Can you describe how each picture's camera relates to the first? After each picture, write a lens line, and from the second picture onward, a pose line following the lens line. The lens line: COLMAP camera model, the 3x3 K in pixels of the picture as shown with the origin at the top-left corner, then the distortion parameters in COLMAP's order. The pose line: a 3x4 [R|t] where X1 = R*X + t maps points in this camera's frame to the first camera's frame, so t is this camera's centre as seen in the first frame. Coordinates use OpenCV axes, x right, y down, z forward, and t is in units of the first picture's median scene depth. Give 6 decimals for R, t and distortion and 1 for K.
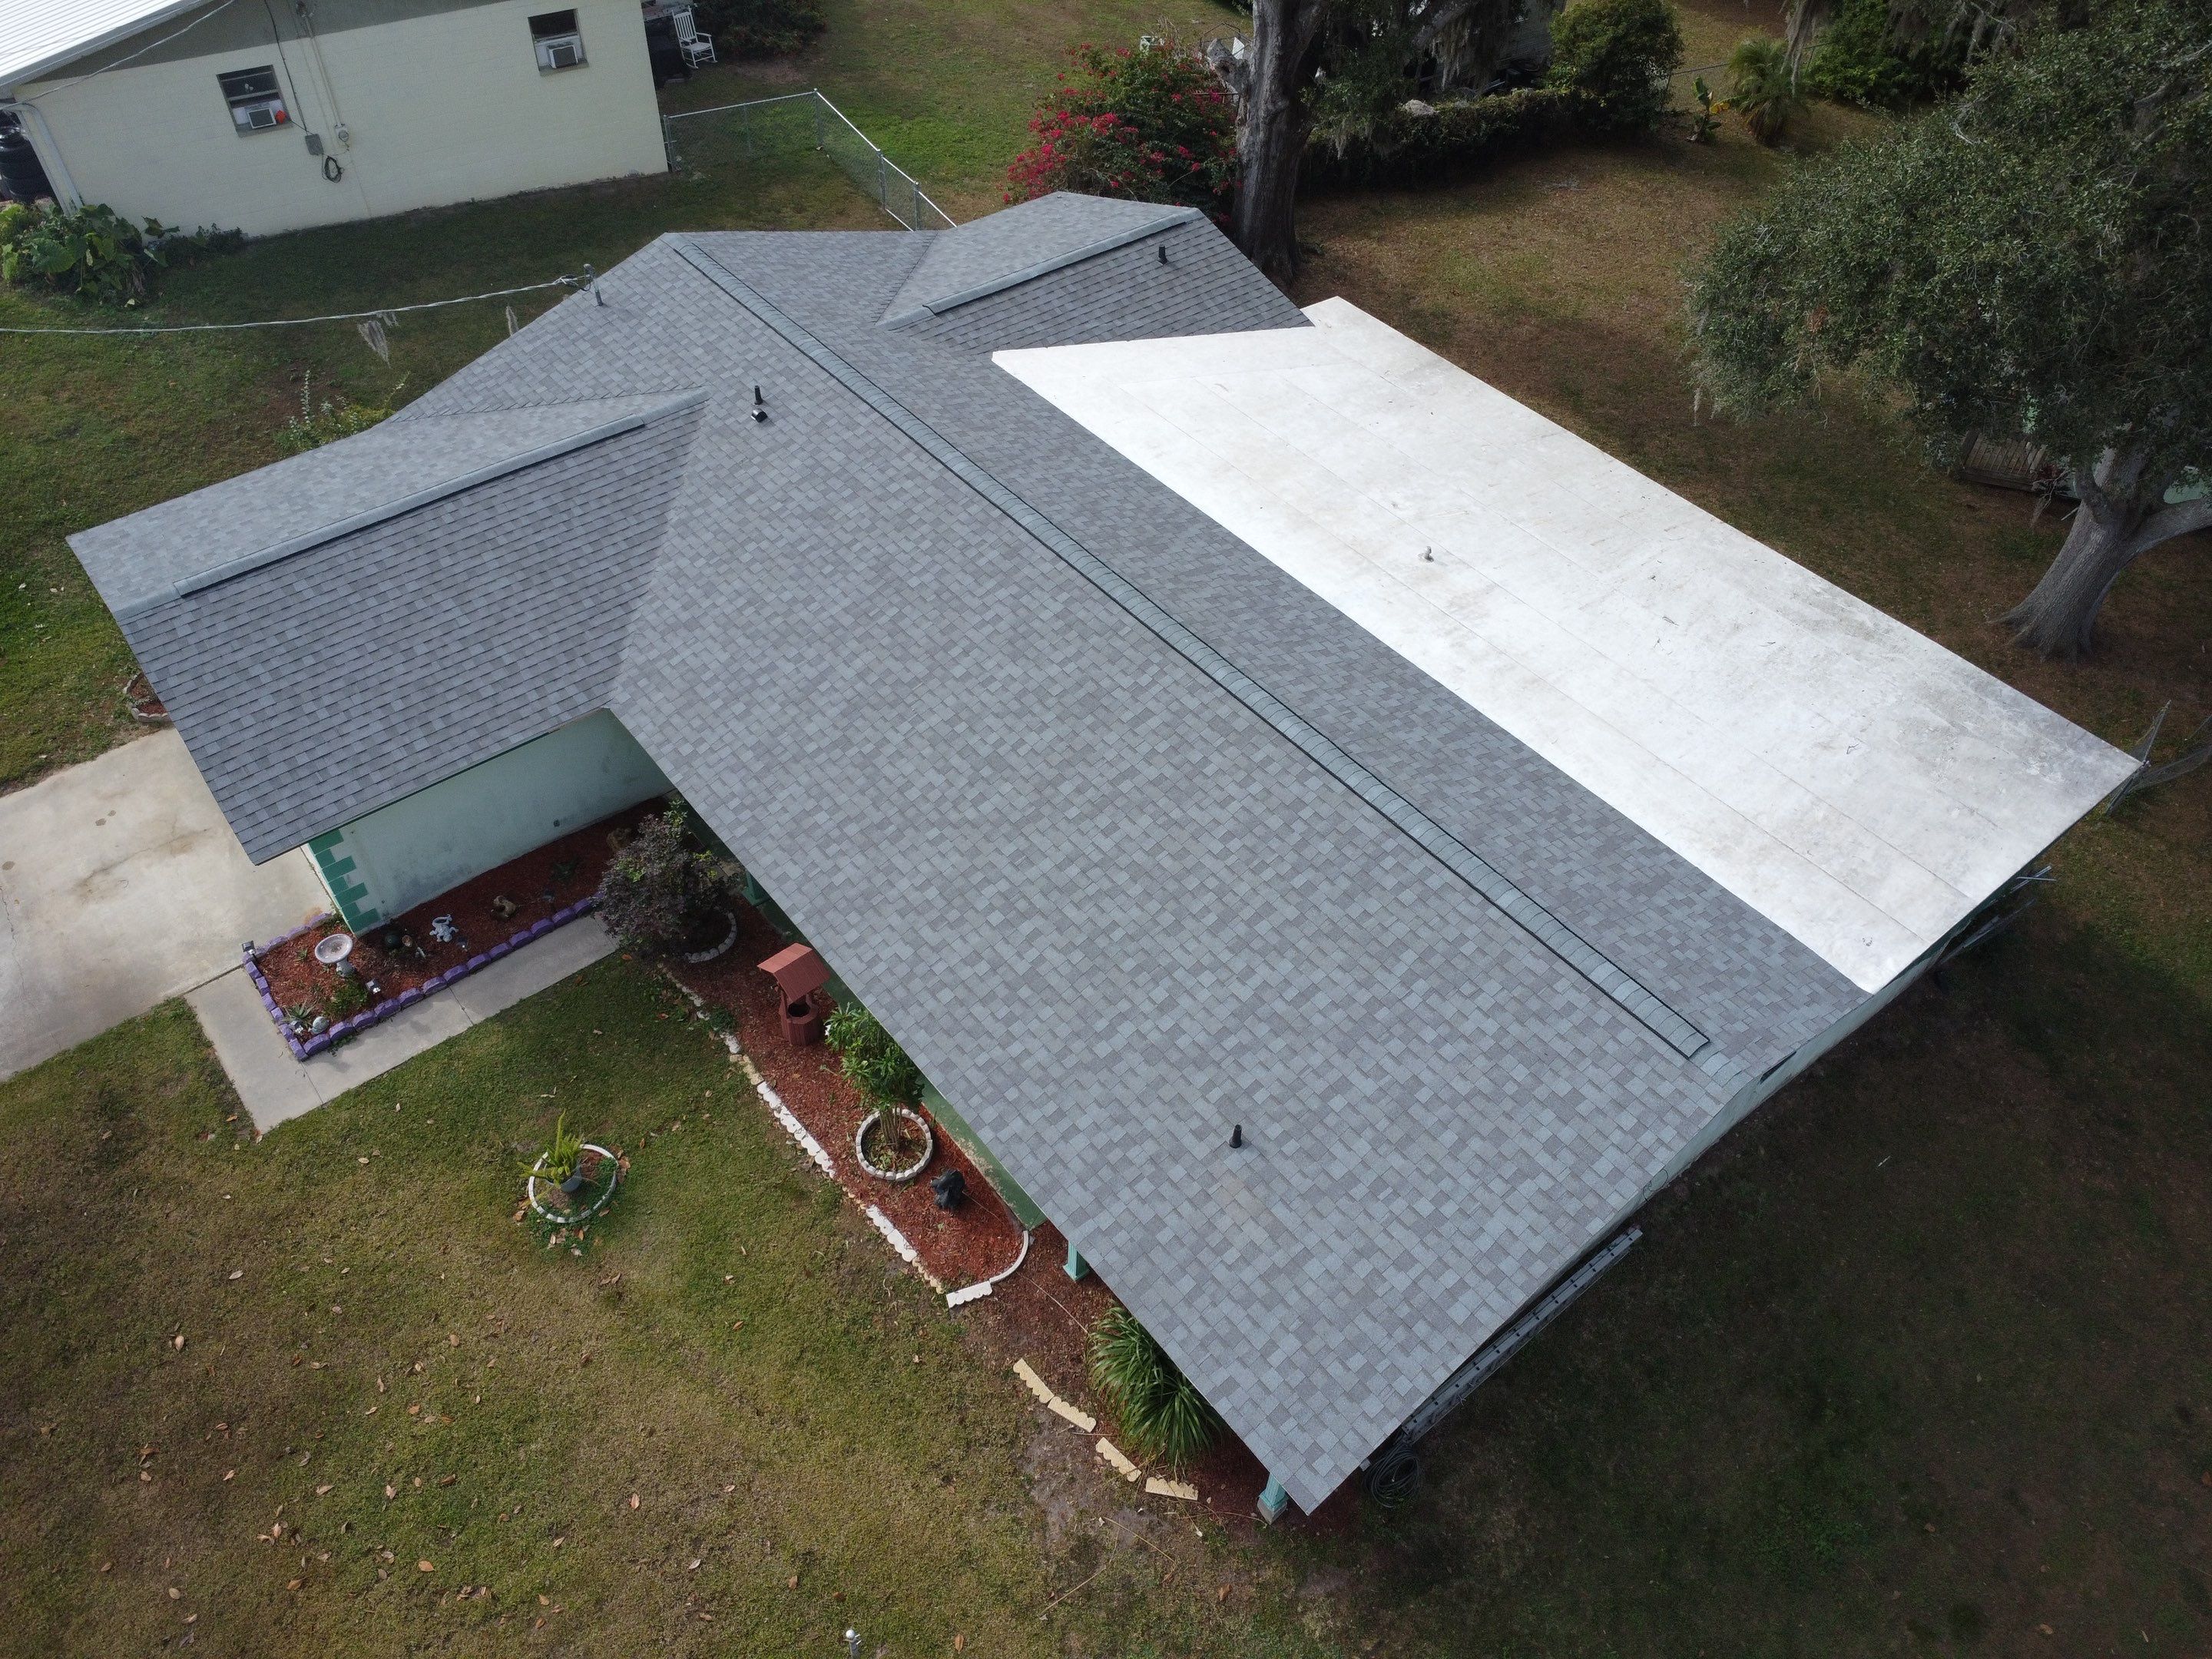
lens RADIAL K [[1602.3, 0, 1093.5], [0, 1602.3, 822.9], [0, 0, 1]] dist [-0.025245, -0.011766]
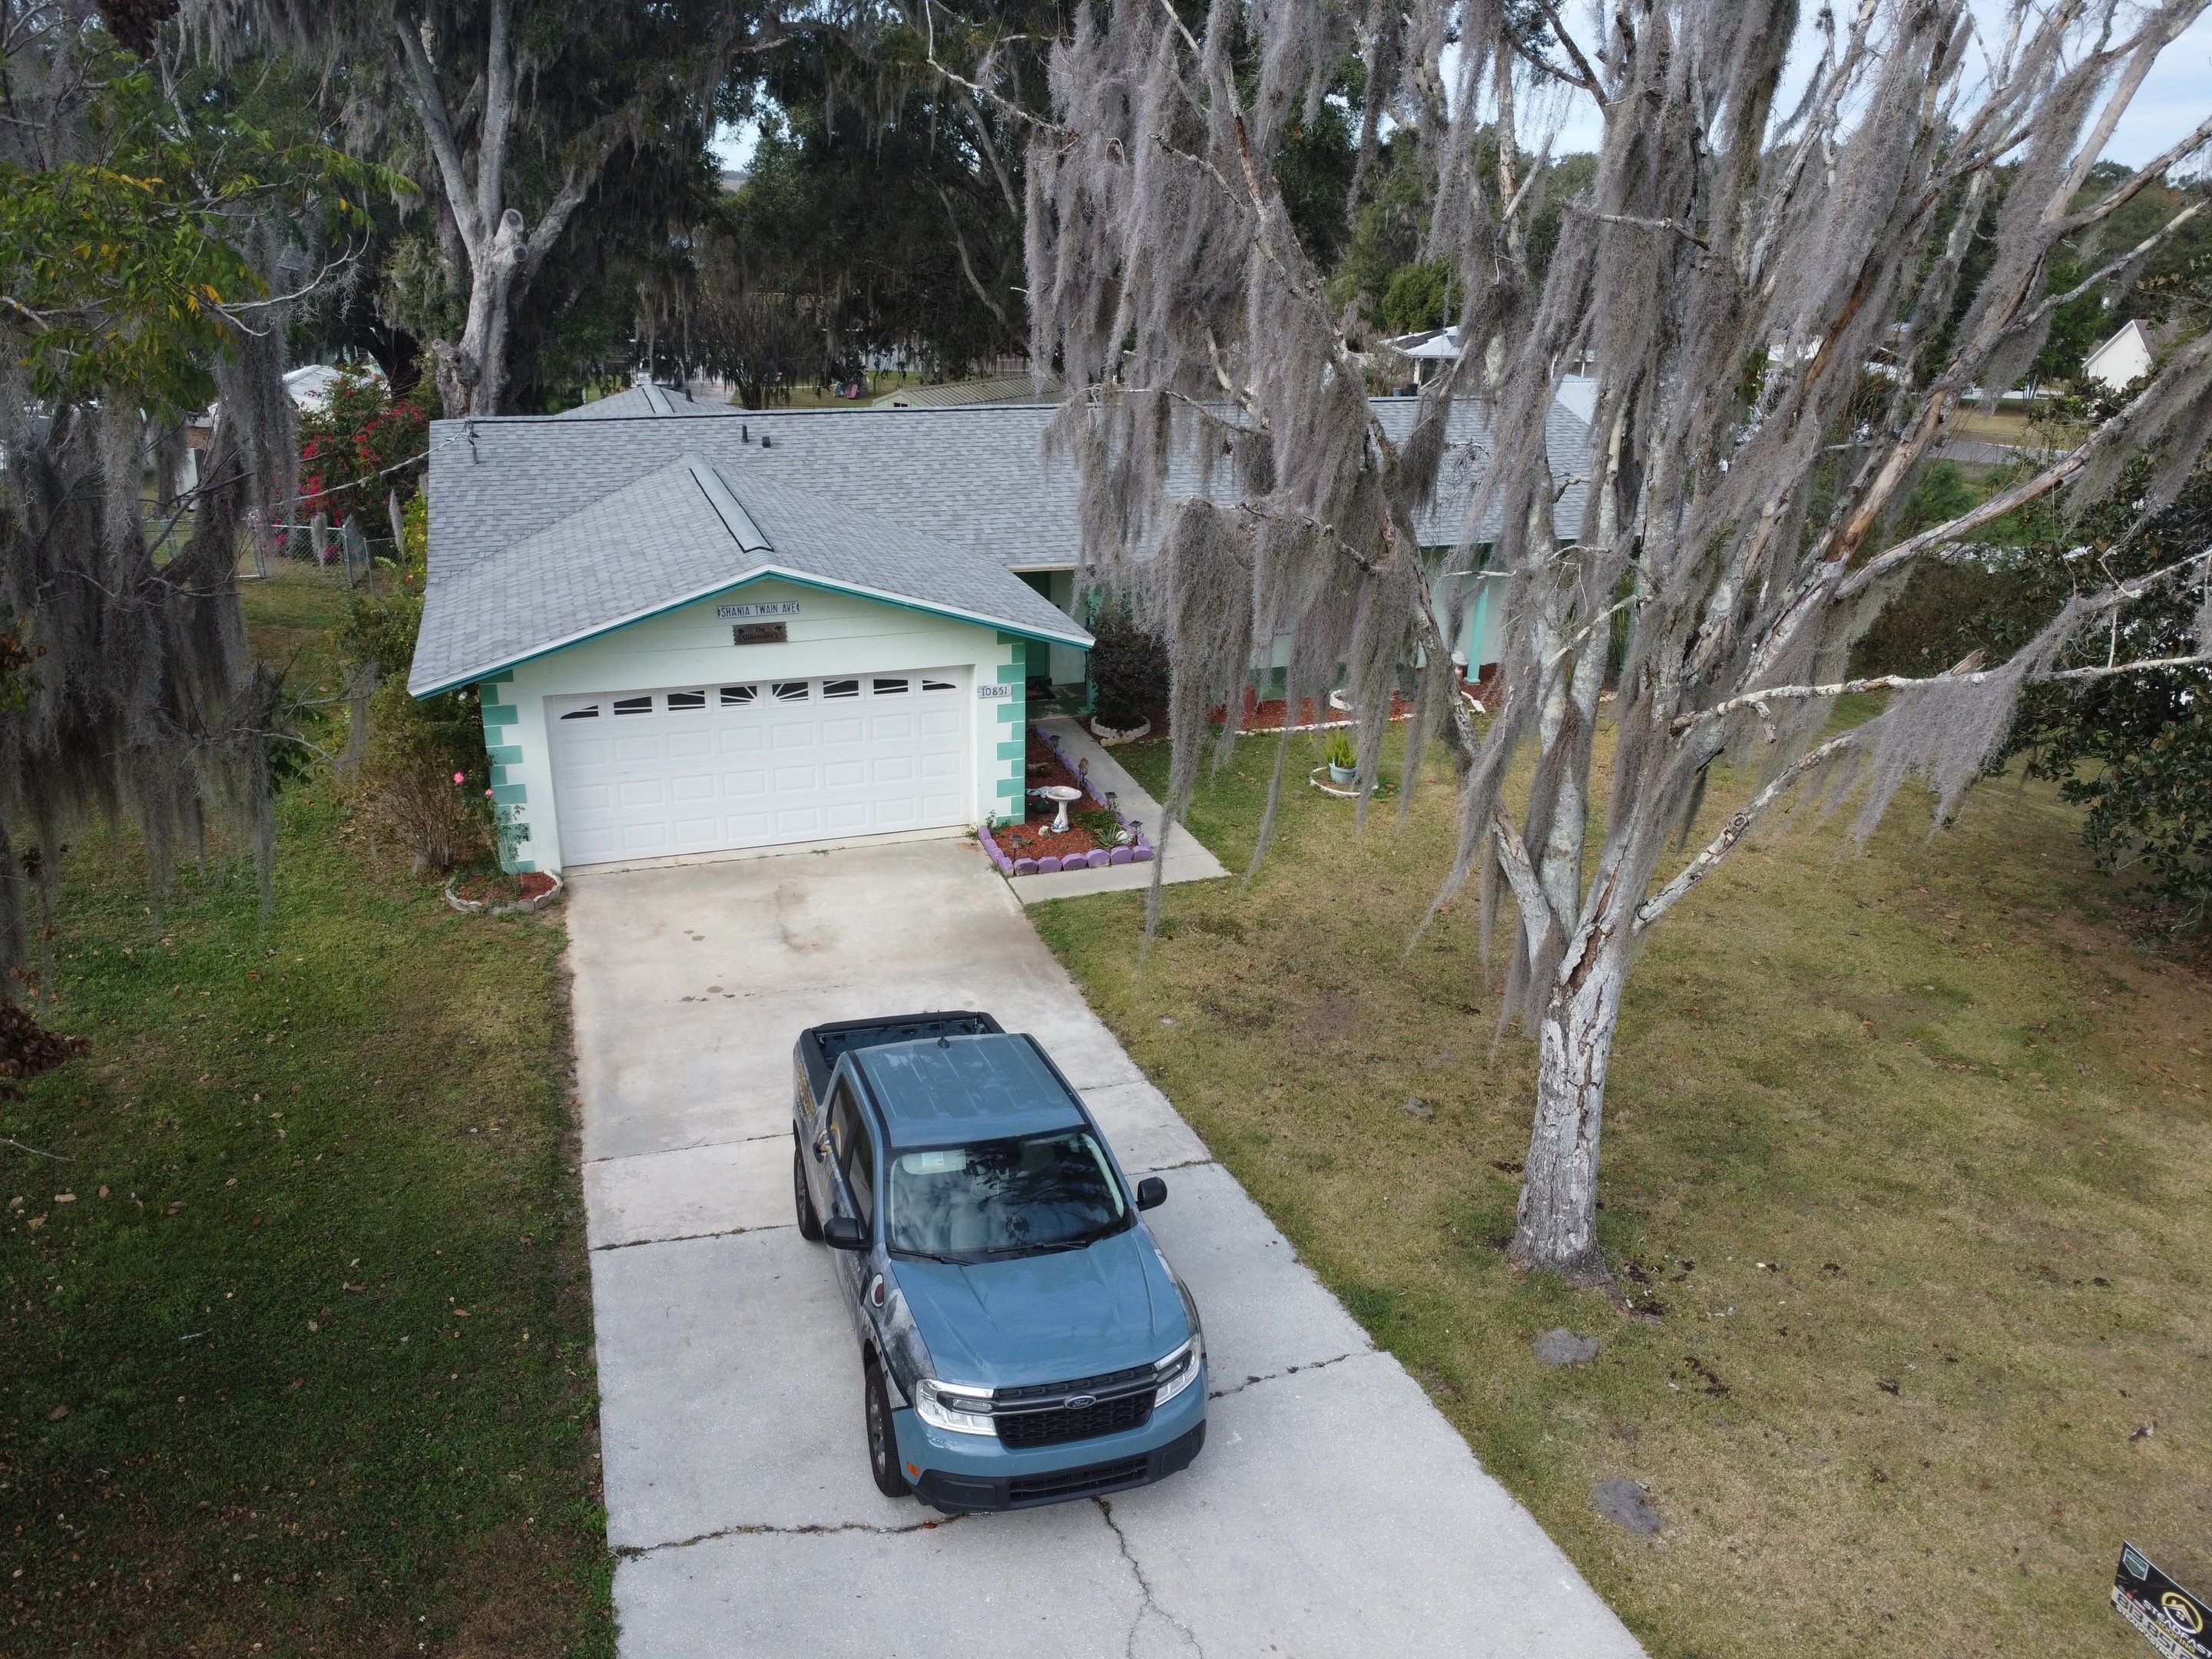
lens RADIAL K [[1602.3, 0, 1102.6], [0, 1602.3, 825.0], [0, 0, 1]] dist [-0.025245, -0.011766]
pose [[0.337798, -0.358869, 0.870118, -1.386541], [0.675682, 0.736038, 0.041256, 0.069101], [-0.655245, 0.573987, 0.491113, 0.501410]]
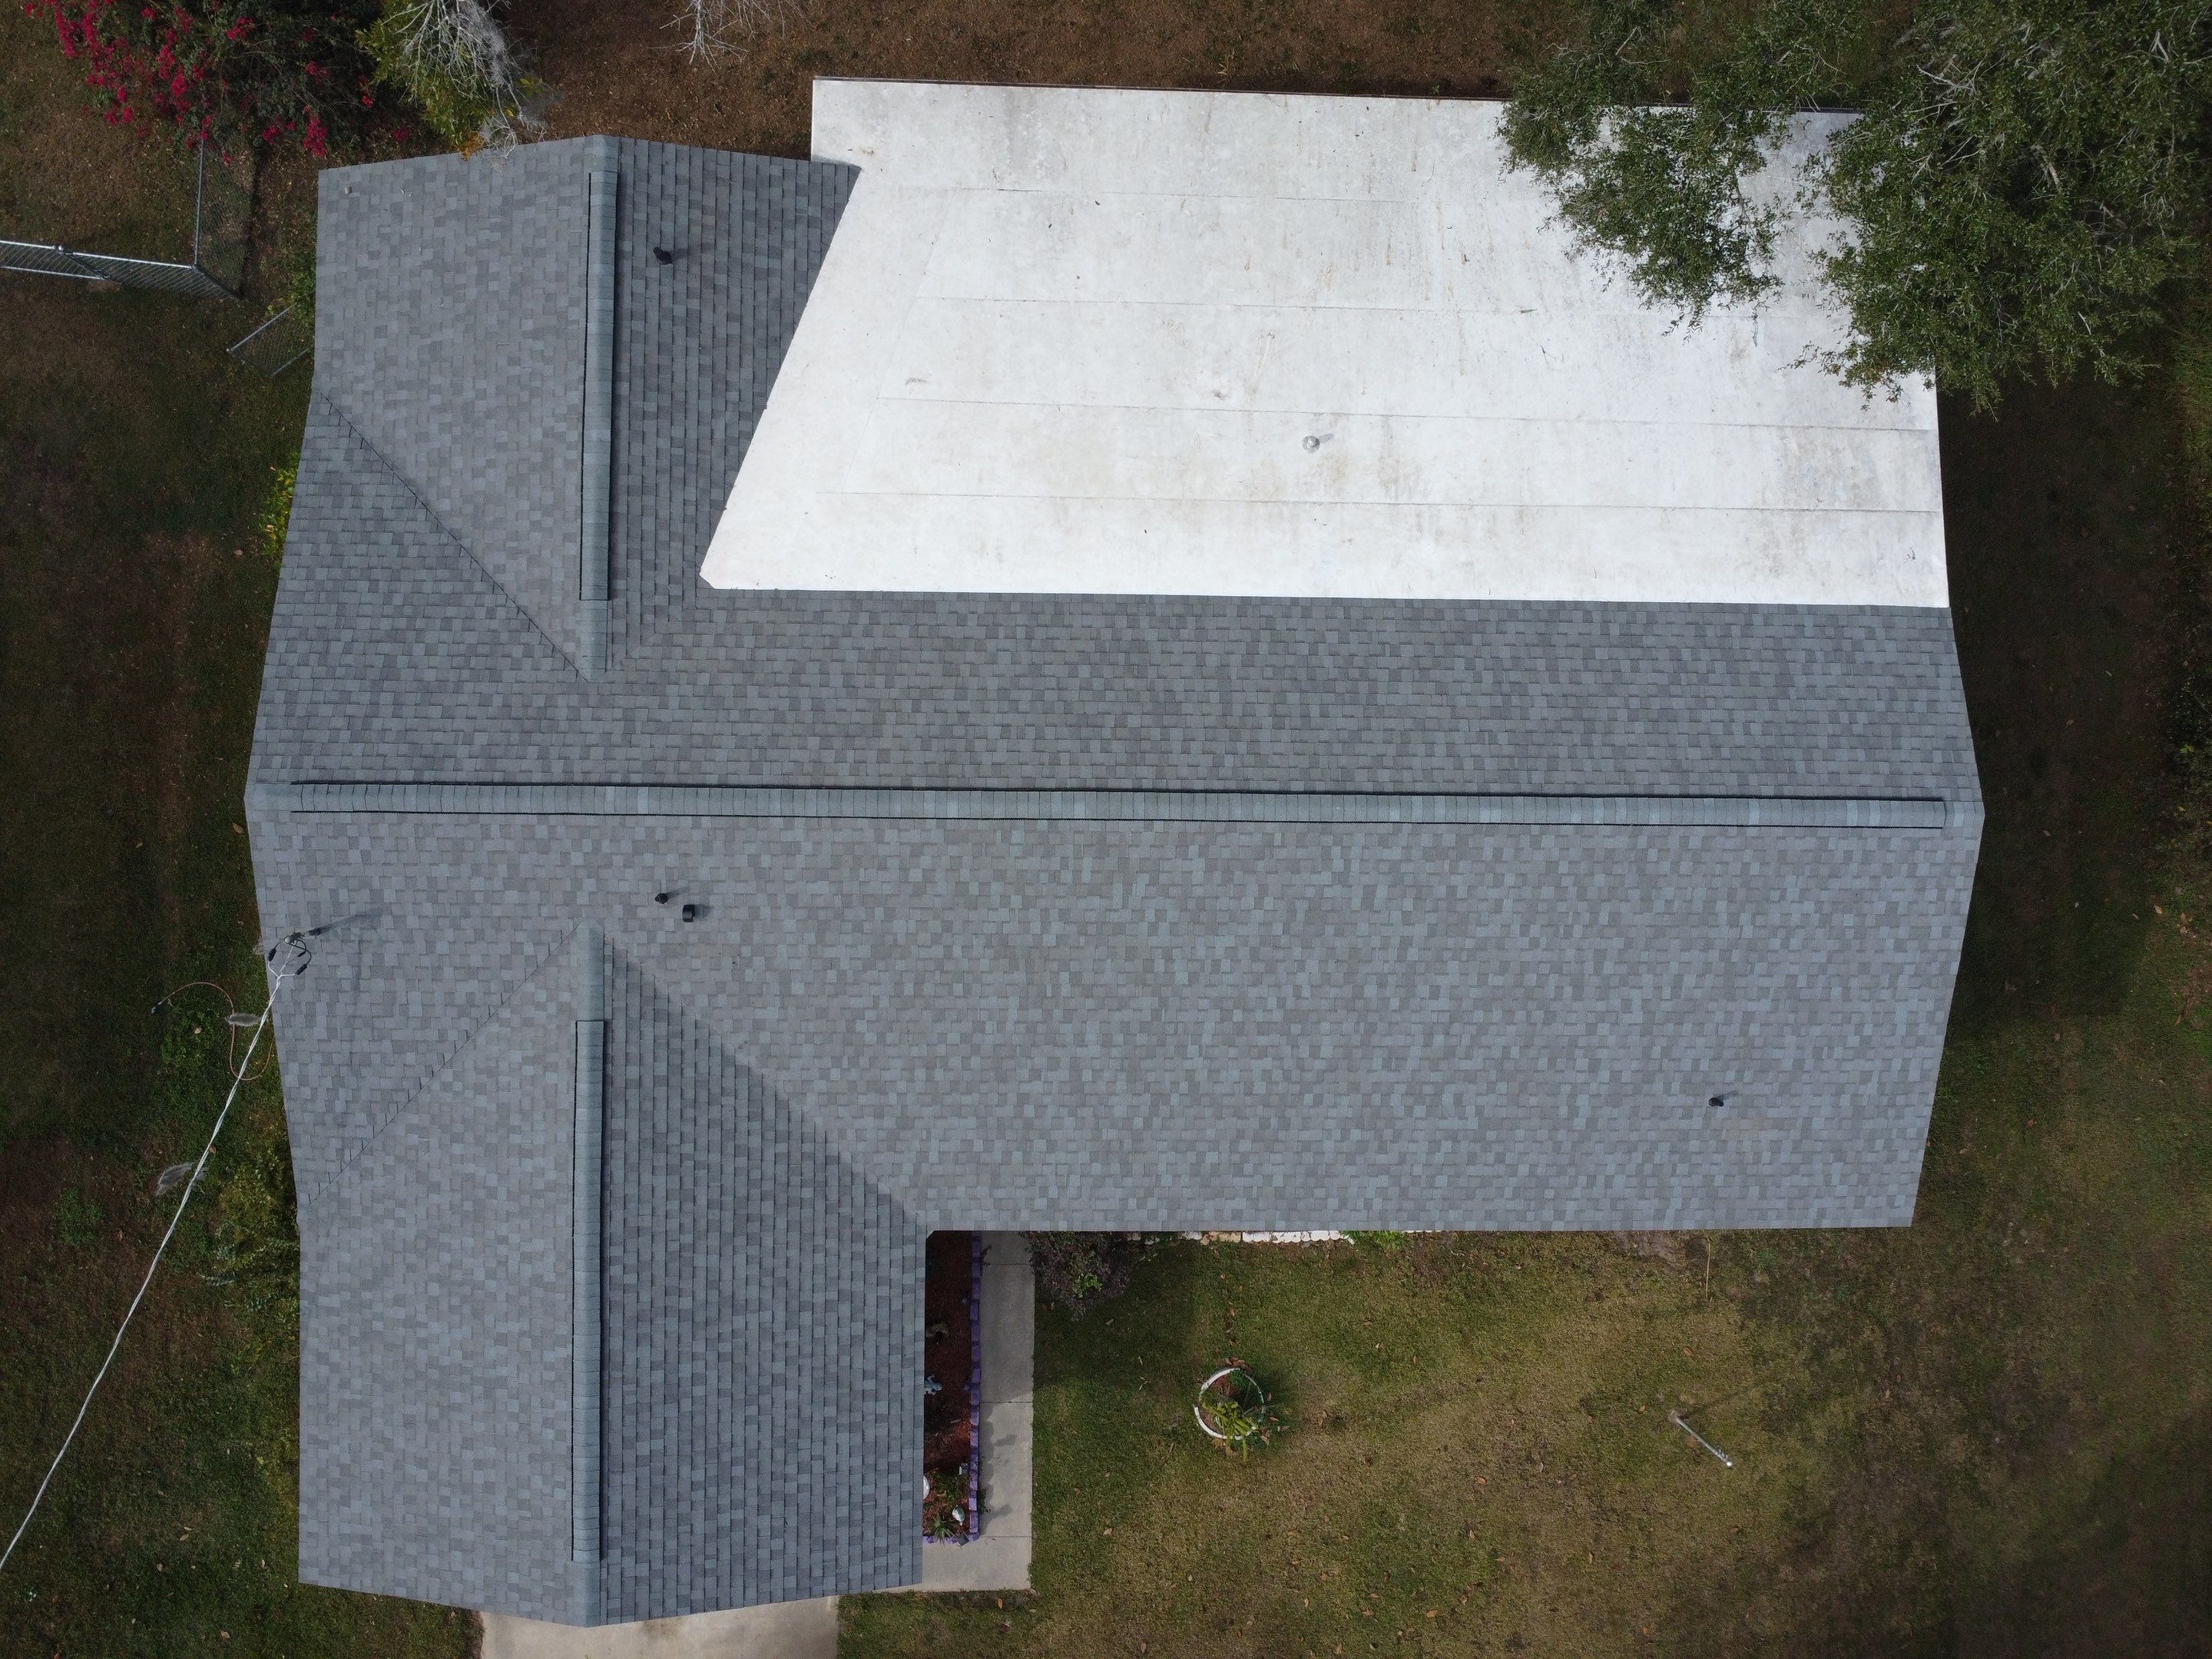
lens RADIAL K [[1602.3, 0, 1095.8], [0, 1602.3, 823.3], [0, 0, 1]] dist [-0.025245, -0.011766]
pose [[0.632850, -0.774196, 0.011031, -0.053490], [0.547192, 0.457279, 0.701054, -0.850933], [-0.547797, -0.437626, 0.713023, 0.349263]]
